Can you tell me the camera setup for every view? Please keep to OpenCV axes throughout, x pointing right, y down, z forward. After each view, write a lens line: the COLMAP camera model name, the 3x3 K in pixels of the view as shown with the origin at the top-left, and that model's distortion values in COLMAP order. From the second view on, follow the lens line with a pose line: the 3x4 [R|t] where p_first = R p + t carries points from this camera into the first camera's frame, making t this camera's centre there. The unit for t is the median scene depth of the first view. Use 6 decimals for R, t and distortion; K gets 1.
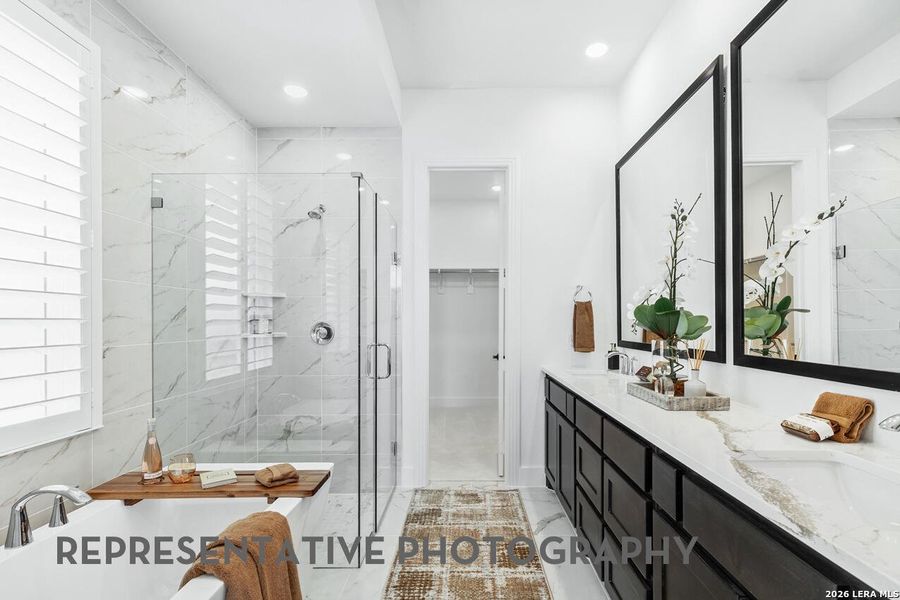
lens RADIAL K [[409.6, 0, 458.5], [0, 409.6, 318.2], [0, 0, 1]] dist [0.012058, -0.001740]
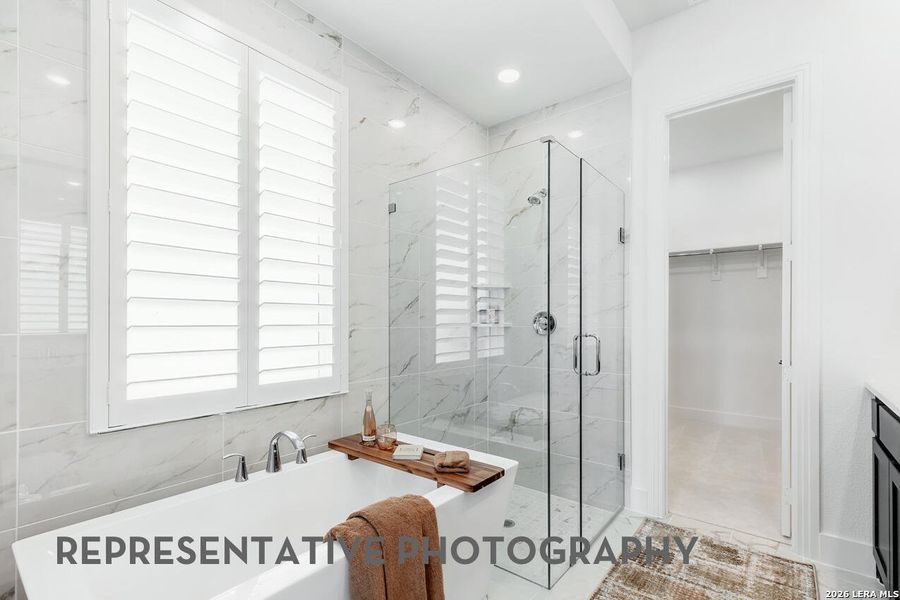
lens RADIAL K [[409.6, 0, 465.3], [0, 409.6, 314.8], [0, 0, 1]] dist [0.012058, -0.001740]
pose [[0.797038, -0.002281, -0.603925, 0.115839], [-0.000640, 0.999989, -0.004621, 0.024358], [0.603929, 0.004069, 0.797028, 0.158511]]
